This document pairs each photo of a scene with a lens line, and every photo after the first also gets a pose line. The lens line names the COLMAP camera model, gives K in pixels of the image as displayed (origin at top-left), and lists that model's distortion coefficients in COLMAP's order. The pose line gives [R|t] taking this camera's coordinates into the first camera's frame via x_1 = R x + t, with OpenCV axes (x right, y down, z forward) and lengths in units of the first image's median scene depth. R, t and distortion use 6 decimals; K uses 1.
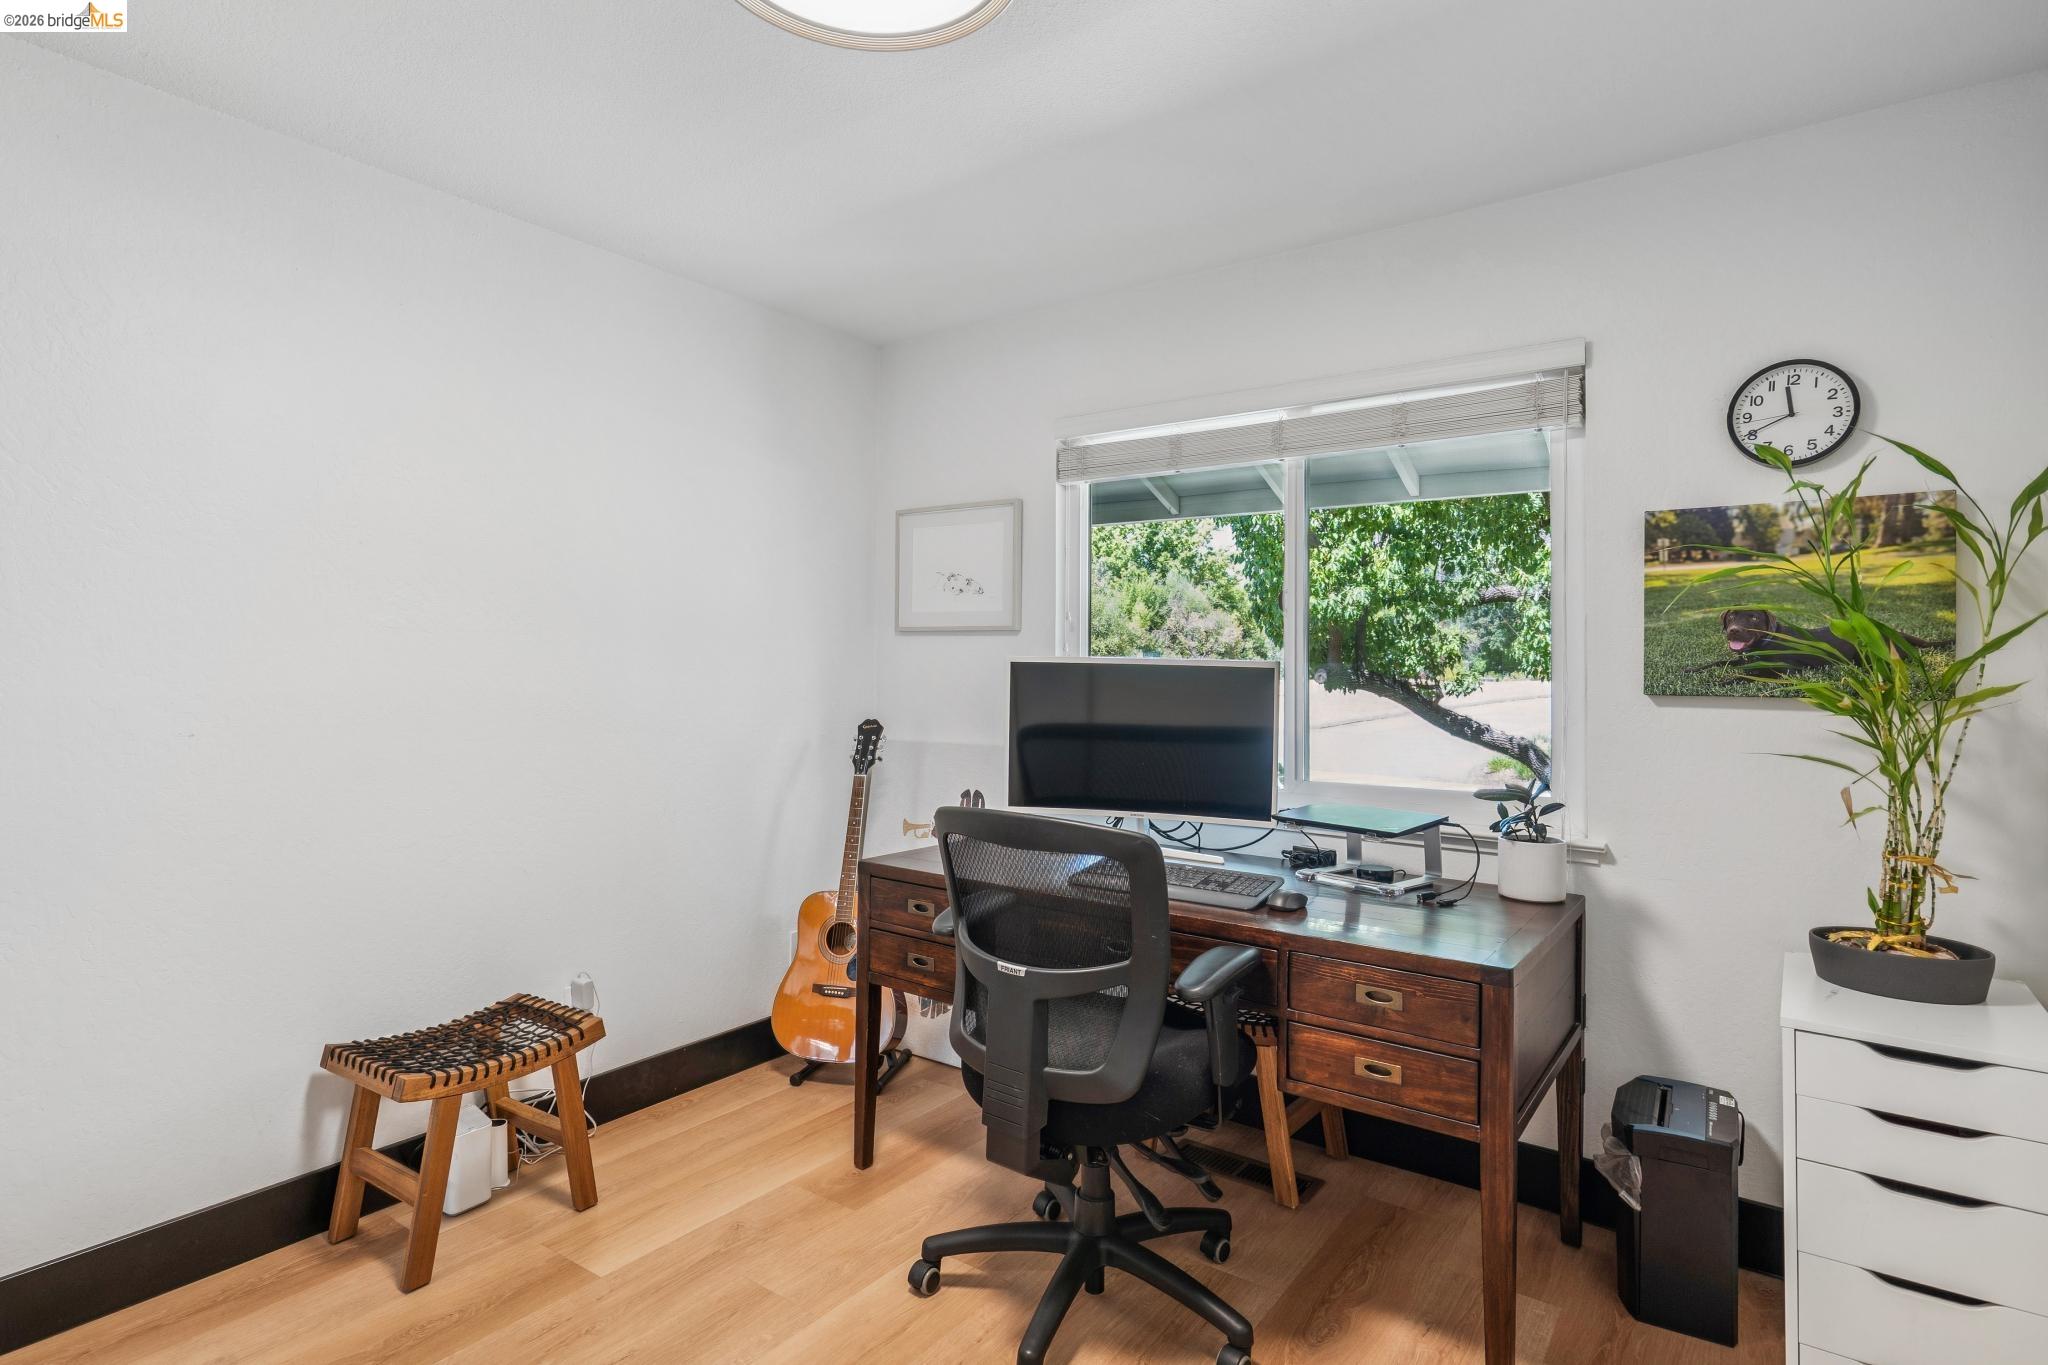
lens RADIAL K [[1076.9, 0, 1024.0], [0, 1076.9, 682.5], [0, 0, 1]] dist [-0.001792, -0.000071]
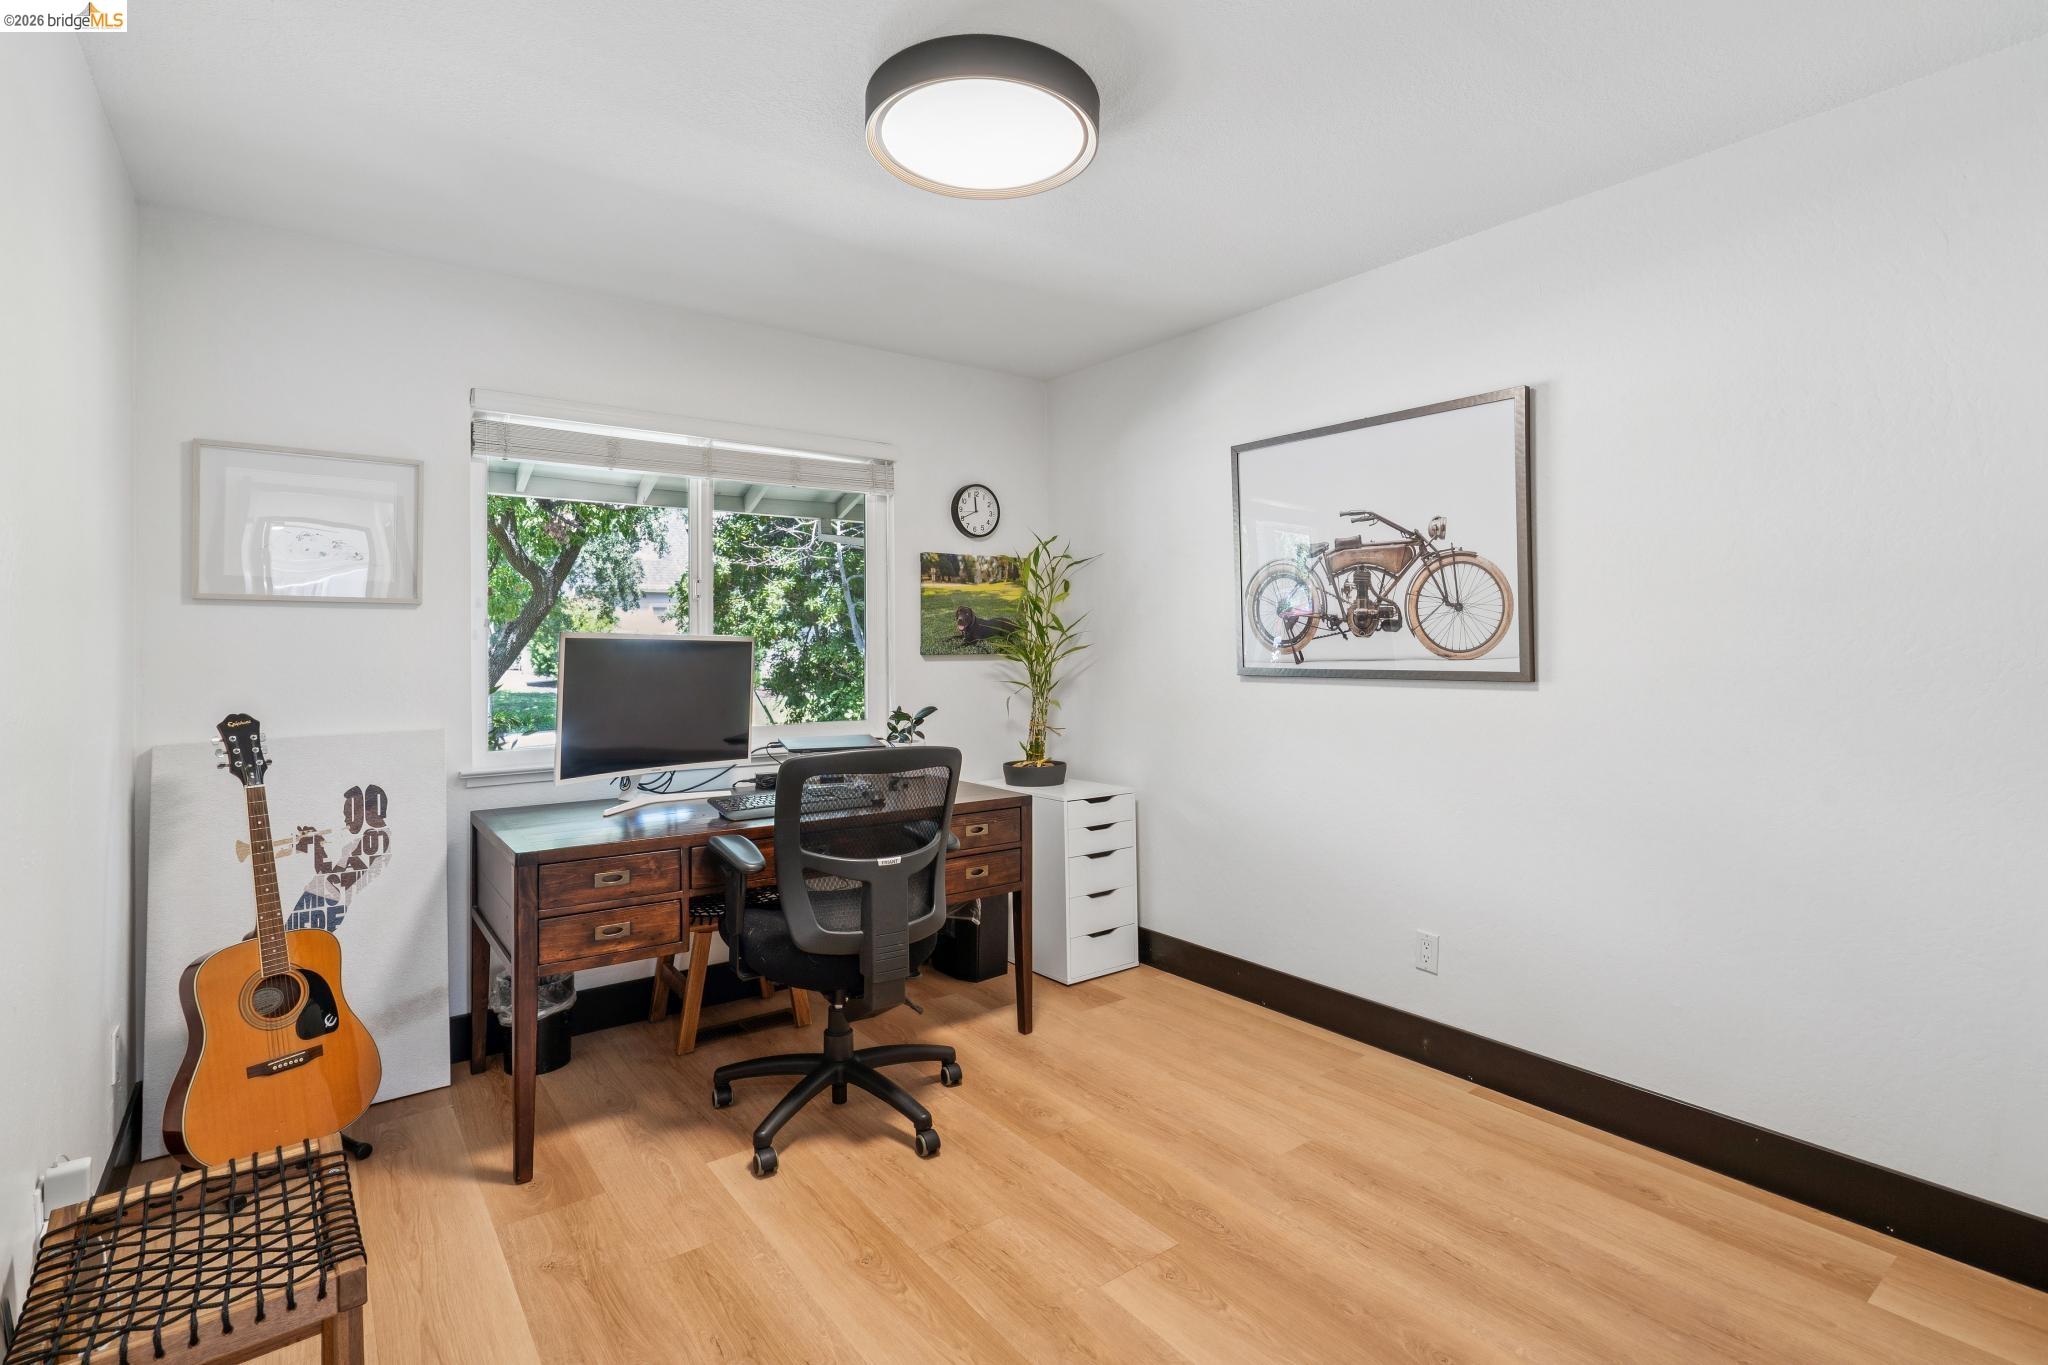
lens RADIAL K [[1001.5, 0, 1022.1], [0, 1001.5, 638.7], [0, 0, 1]] dist [0.000834, 0.000345]
pose [[0.283753, -0.006124, 0.958878, -1.006301], [0.018575, 0.999827, 0.000889, -0.014309], [-0.958717, 0.017559, 0.283818, 0.391418]]
